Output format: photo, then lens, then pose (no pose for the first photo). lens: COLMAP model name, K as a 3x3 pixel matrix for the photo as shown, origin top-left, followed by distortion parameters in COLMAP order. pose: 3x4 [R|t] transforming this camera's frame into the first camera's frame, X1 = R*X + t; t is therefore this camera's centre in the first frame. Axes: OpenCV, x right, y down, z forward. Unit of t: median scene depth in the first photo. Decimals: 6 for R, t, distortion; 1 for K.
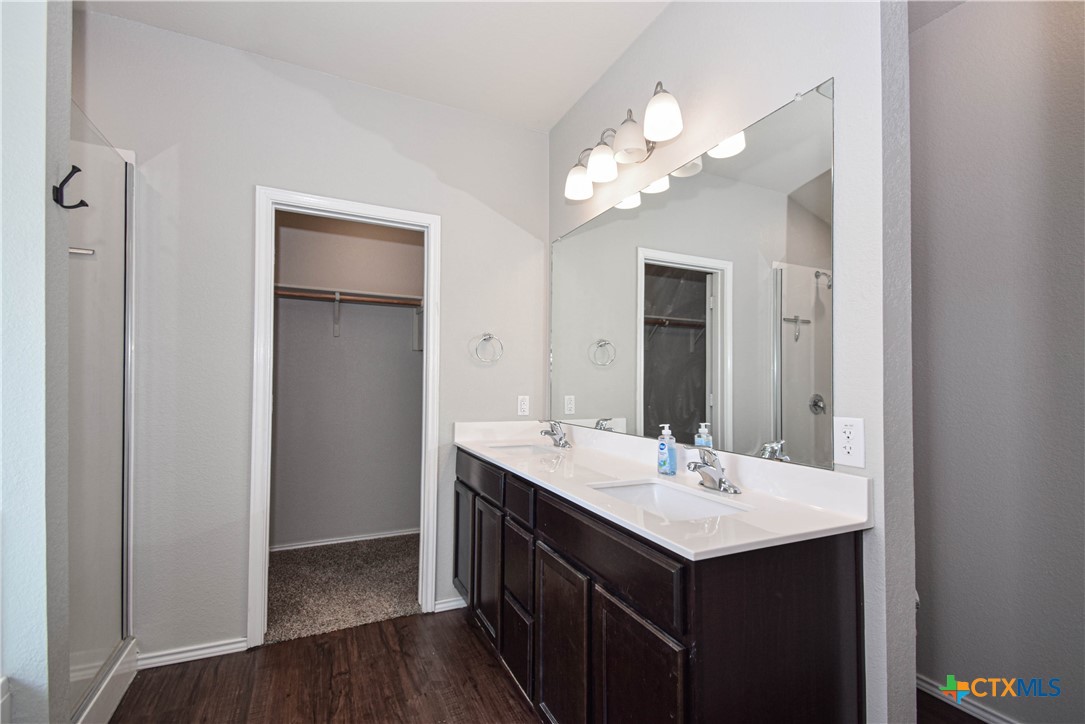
lens RADIAL K [[486.2, 0, 542.5], [0, 486.2, 362.0], [0, 0, 1]] dist [-0.000503, -0.009880]
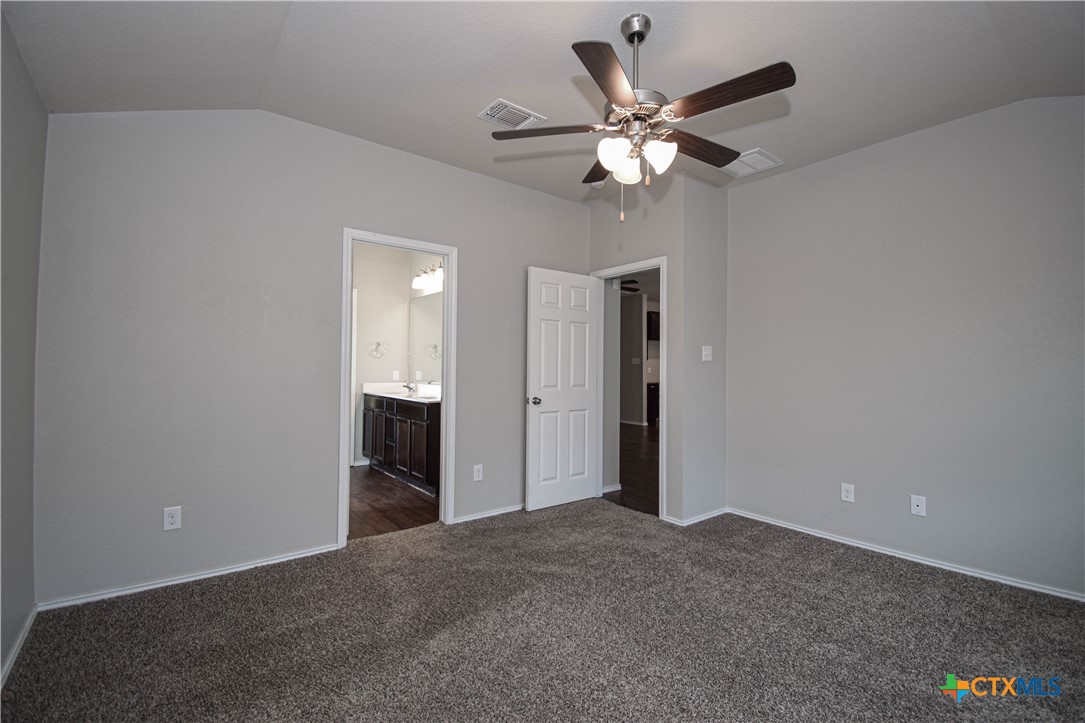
lens RADIAL K [[486.2, 0, 542.5], [0, 486.2, 361.5], [0, 0, 1]] dist [-0.000503, -0.009880]
pose [[0.975858, -0.001708, 0.218401, 0.136854], [-0.002670, 0.999801, 0.019747, -0.020661], [-0.218391, -0.019853, 0.975659, -1.361754]]
